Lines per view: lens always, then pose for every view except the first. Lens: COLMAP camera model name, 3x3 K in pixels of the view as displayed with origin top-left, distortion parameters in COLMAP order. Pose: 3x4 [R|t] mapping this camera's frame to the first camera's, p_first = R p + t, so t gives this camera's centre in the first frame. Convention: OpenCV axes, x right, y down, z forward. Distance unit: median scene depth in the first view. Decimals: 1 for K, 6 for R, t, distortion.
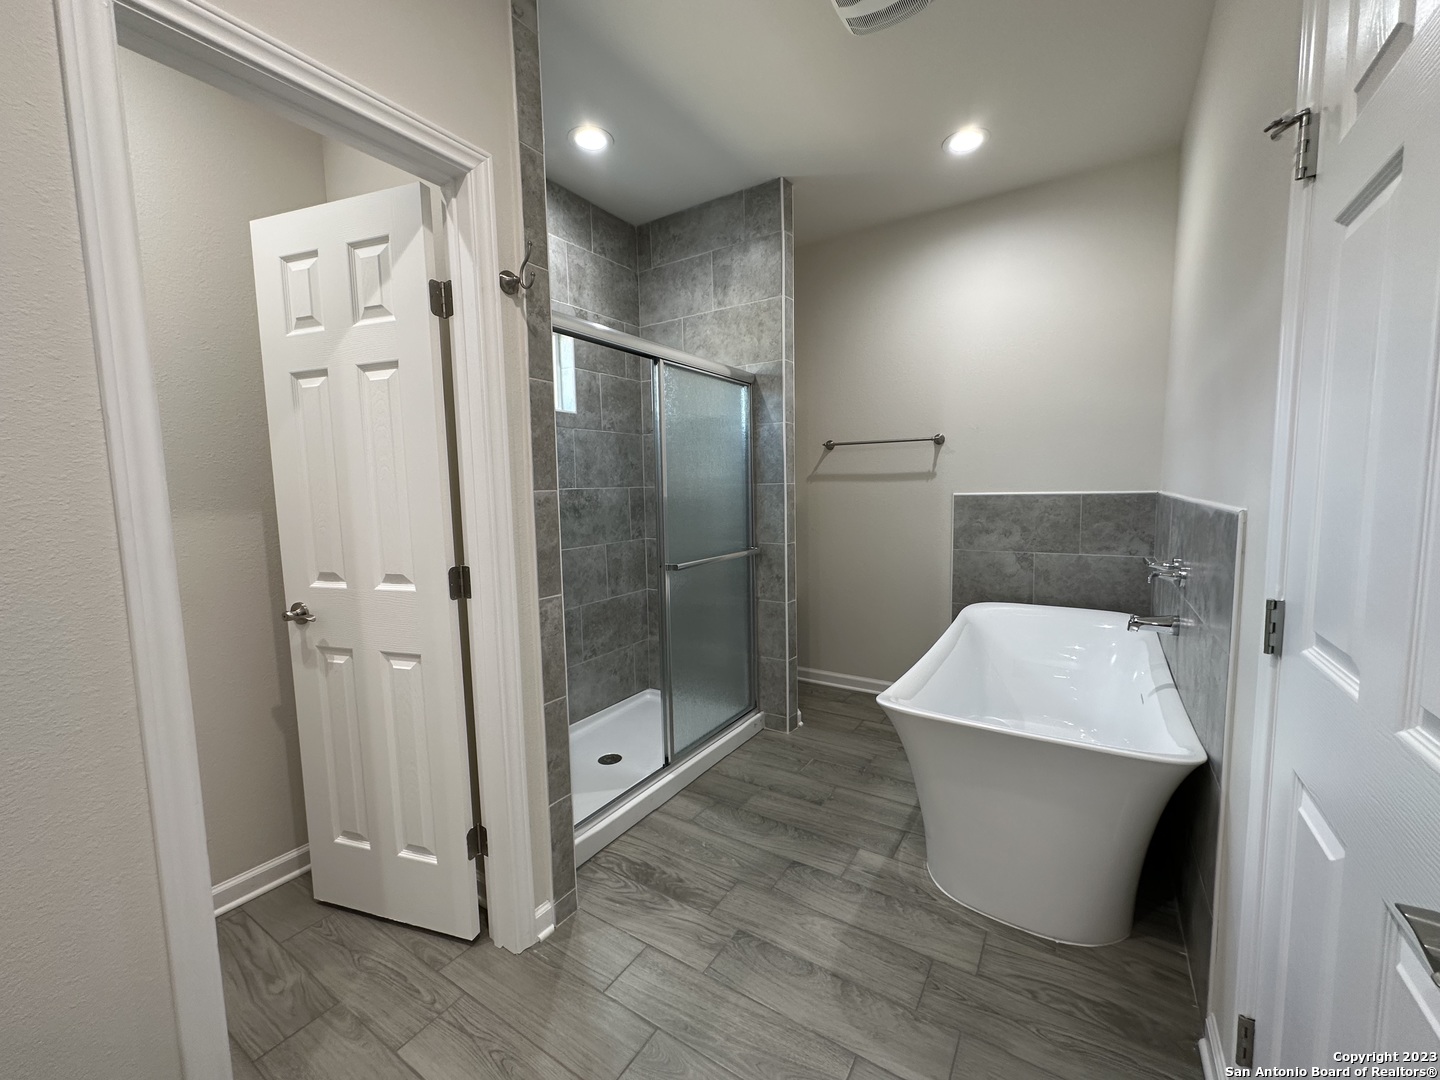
lens RADIAL K [[580.8, 0, 721.9], [0, 580.8, 538.4], [0, 0, 1]] dist [-0.001416, 0.000795]
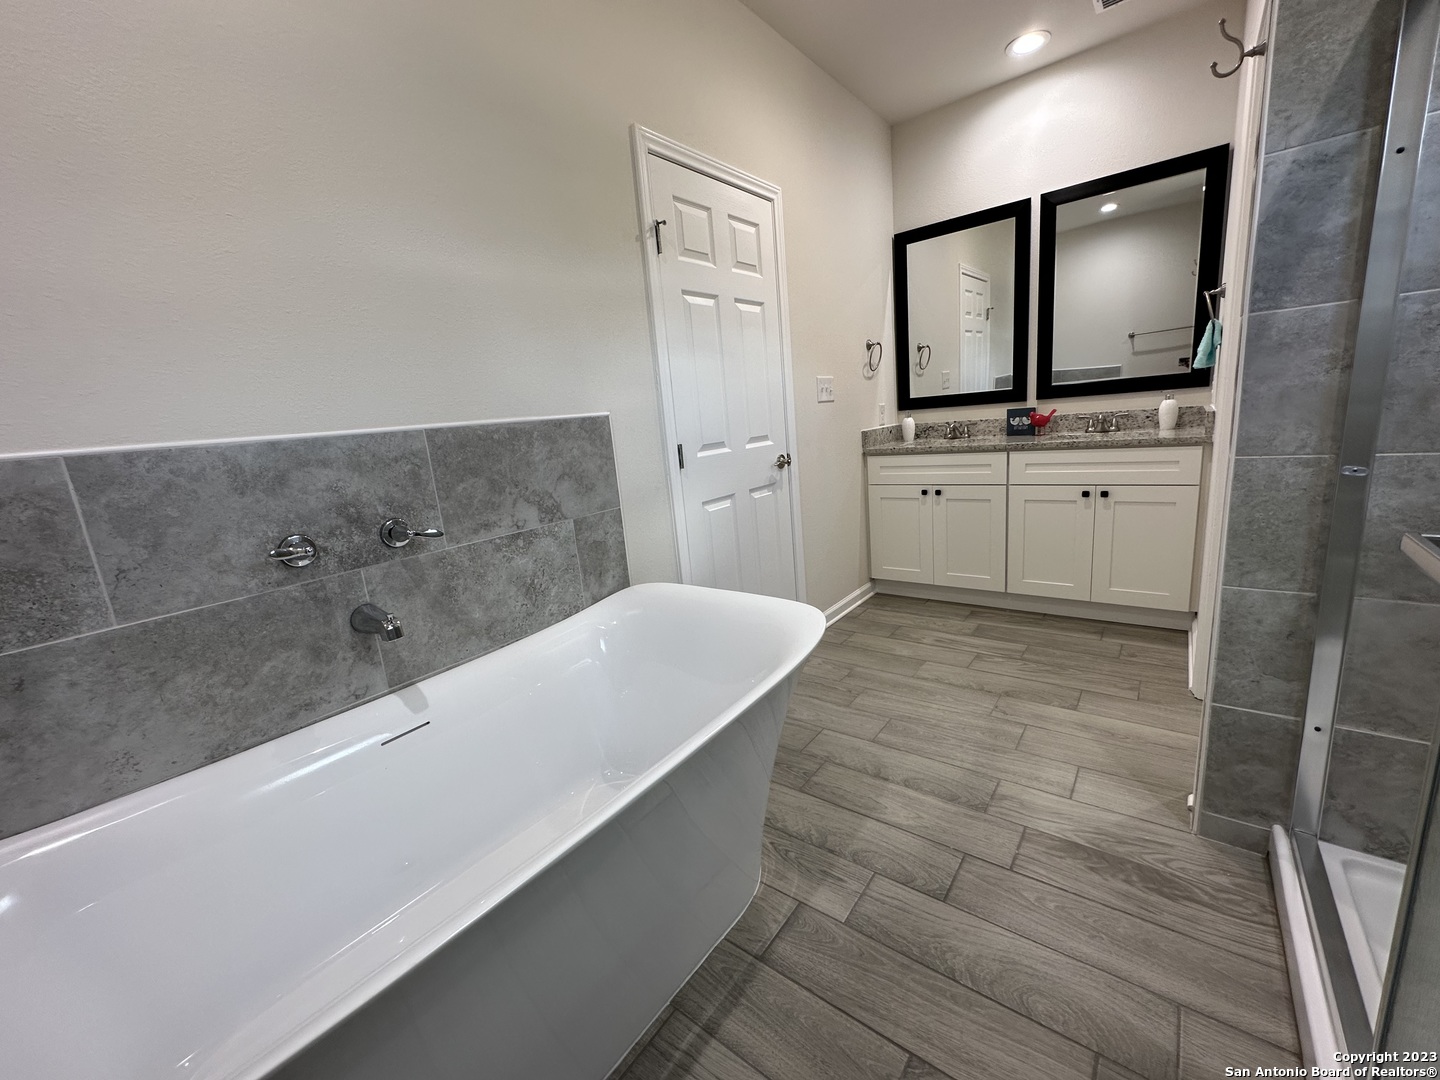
lens RADIAL K [[580.8, 0, 715.3], [0, 580.8, 544.4], [0, 0, 1]] dist [-0.001416, 0.000795]
pose [[-0.988877, 0.087520, 0.120264, 0.337080], [0.120661, 0.944817, 0.304567, -0.117988], [-0.086972, 0.315691, -0.944868, 1.908407]]
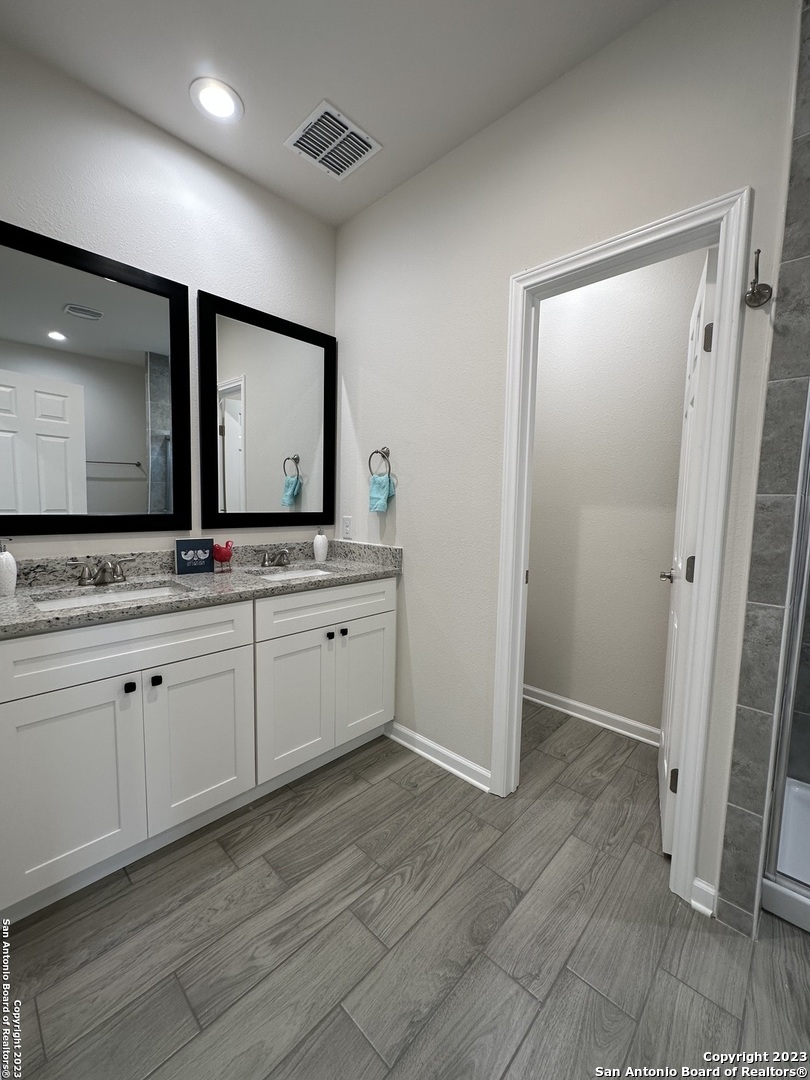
lens RADIAL K [[435.6, 0, 401.7], [0, 435.6, 538.2], [0, 0, 1]] dist [-0.001416, 0.000795]
pose [[-0.191224, 0.105206, -0.975892, 0.532069], [-0.107913, 0.985959, 0.127437, -0.036700], [0.975596, 0.129680, -0.177186, 0.532904]]
